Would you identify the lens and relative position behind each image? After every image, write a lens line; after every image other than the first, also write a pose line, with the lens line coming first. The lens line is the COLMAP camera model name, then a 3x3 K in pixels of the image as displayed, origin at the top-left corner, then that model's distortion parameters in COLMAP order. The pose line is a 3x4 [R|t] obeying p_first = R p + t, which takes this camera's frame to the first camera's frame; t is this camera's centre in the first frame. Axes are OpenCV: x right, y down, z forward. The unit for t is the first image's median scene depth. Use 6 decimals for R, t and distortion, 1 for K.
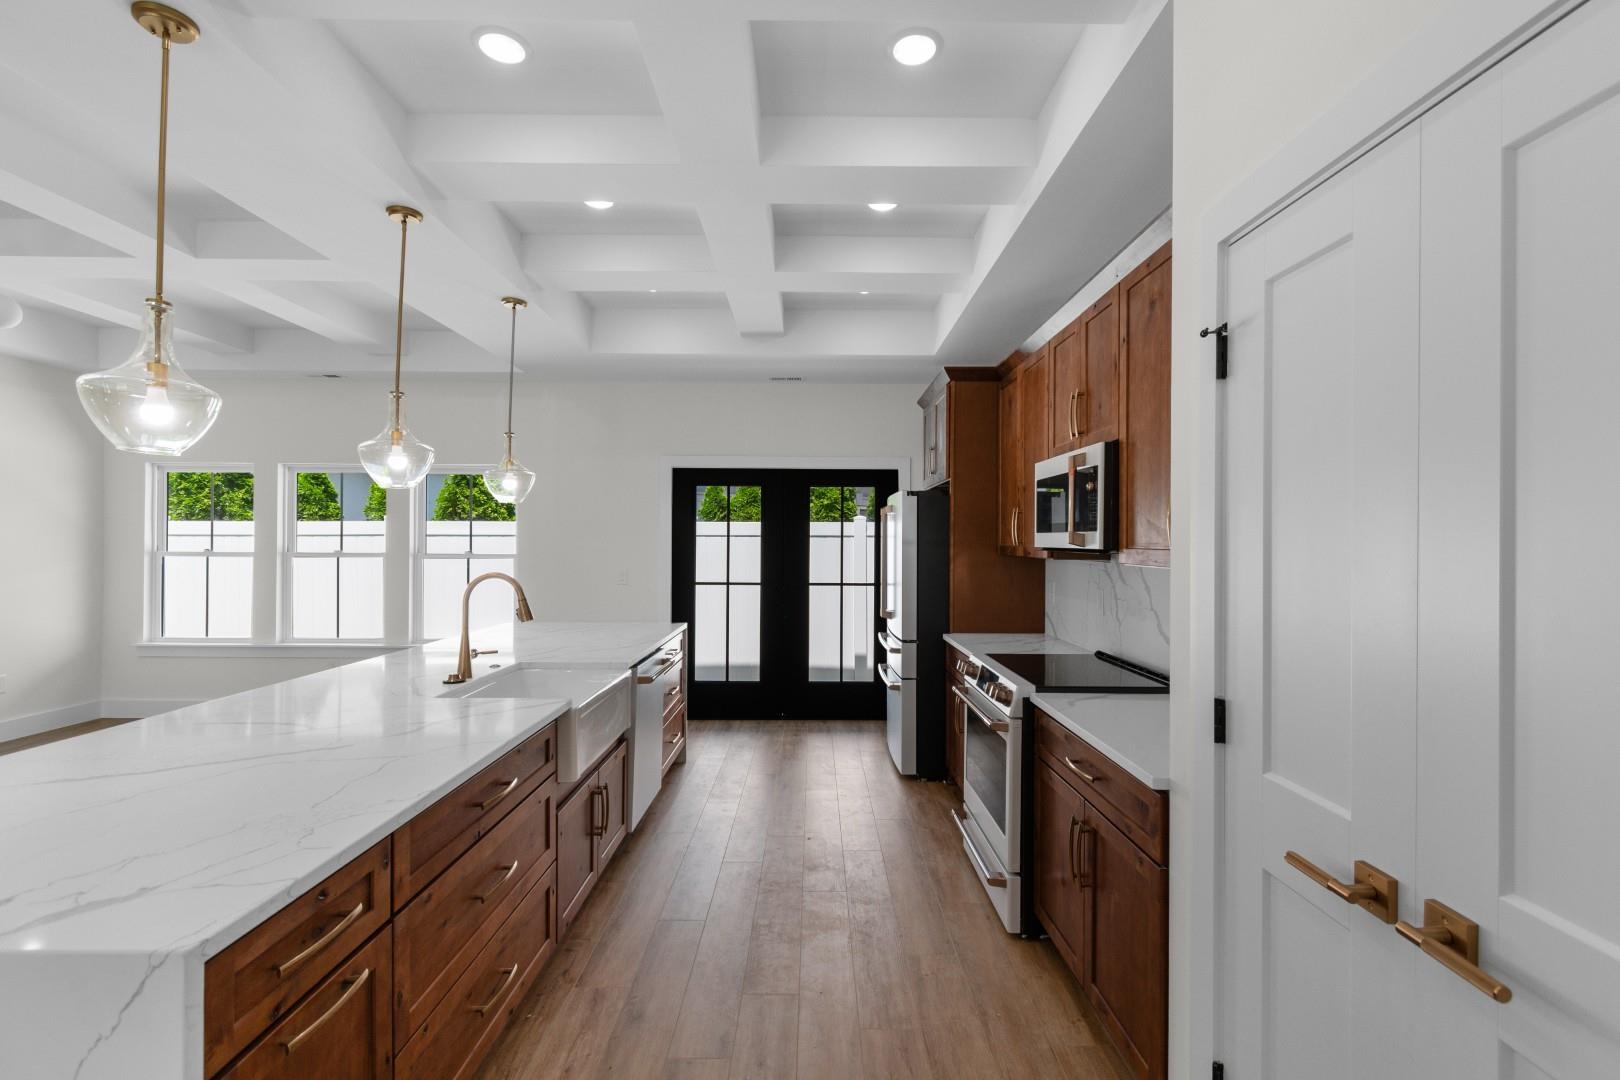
lens RADIAL K [[709.8, 0, 814.2], [0, 709.8, 537.1], [0, 0, 1]] dist [-0.000109, -0.000090]
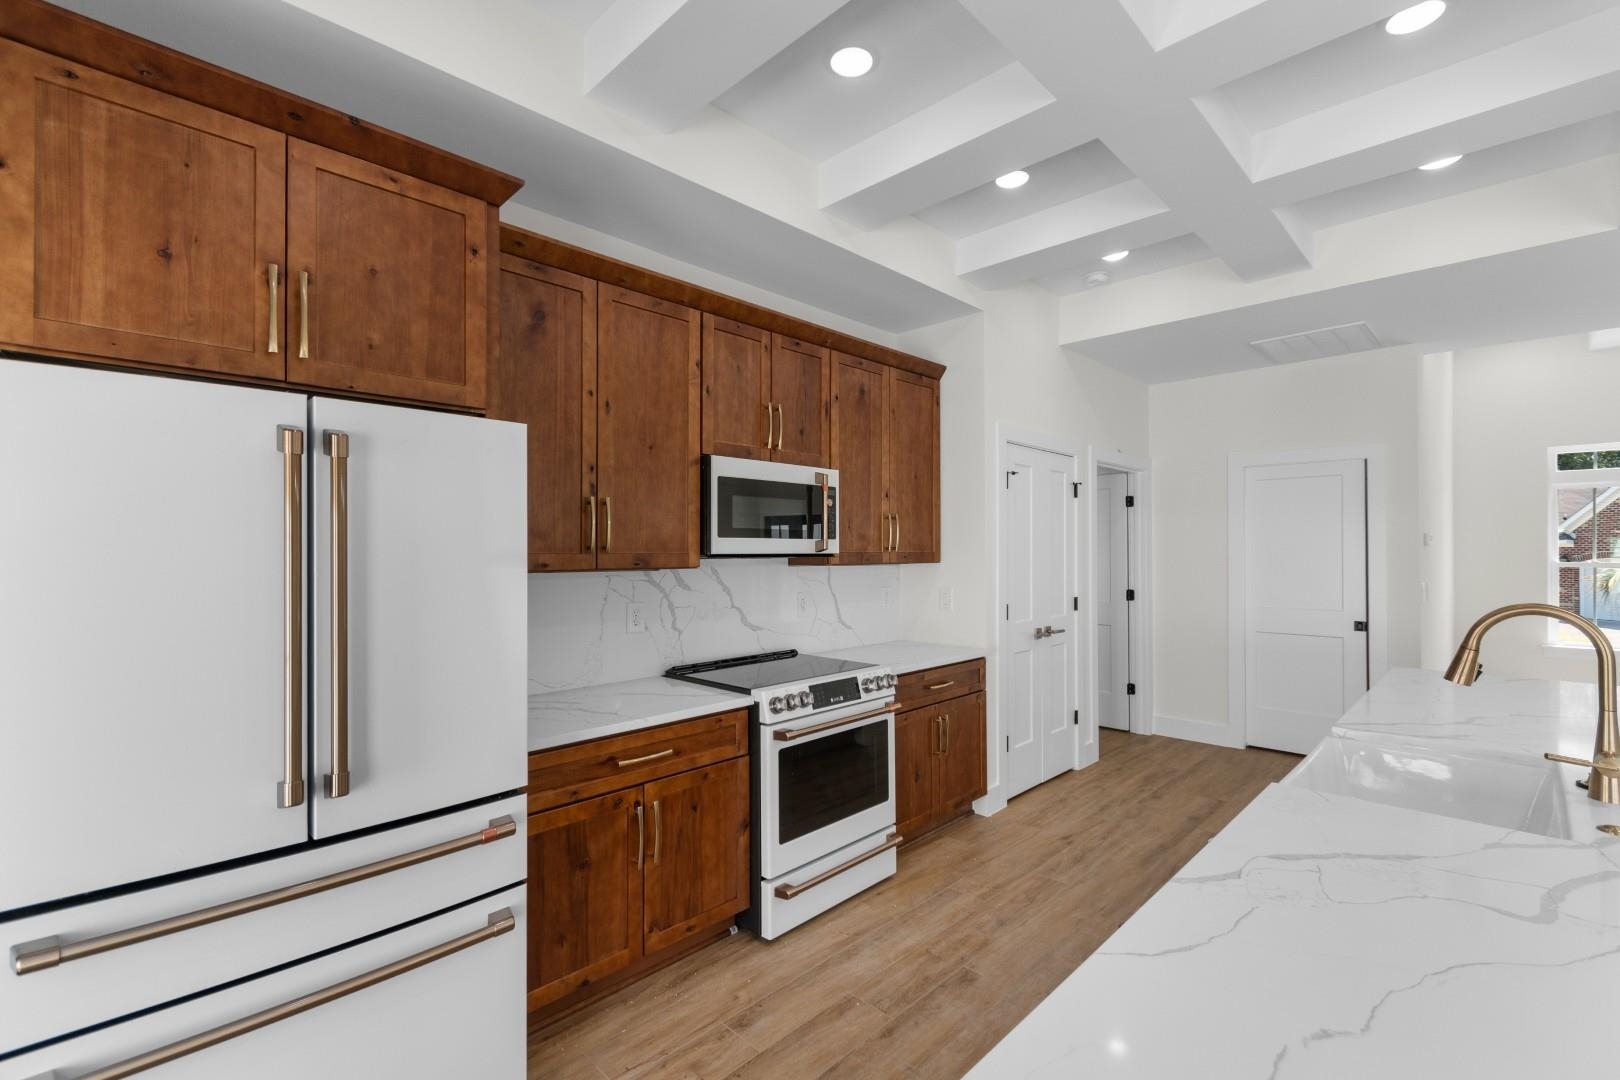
lens RADIAL K [[710.9, 0, 809.2], [0, 710.9, 548.3], [0, 0, 1]] dist [0.000402, 0.000184]
pose [[-0.705930, -0.003388, 0.708274, -0.290299], [-0.006174, 0.999980, -0.001370, 0.006227], [-0.708255, -0.005340, -0.705937, 1.198415]]
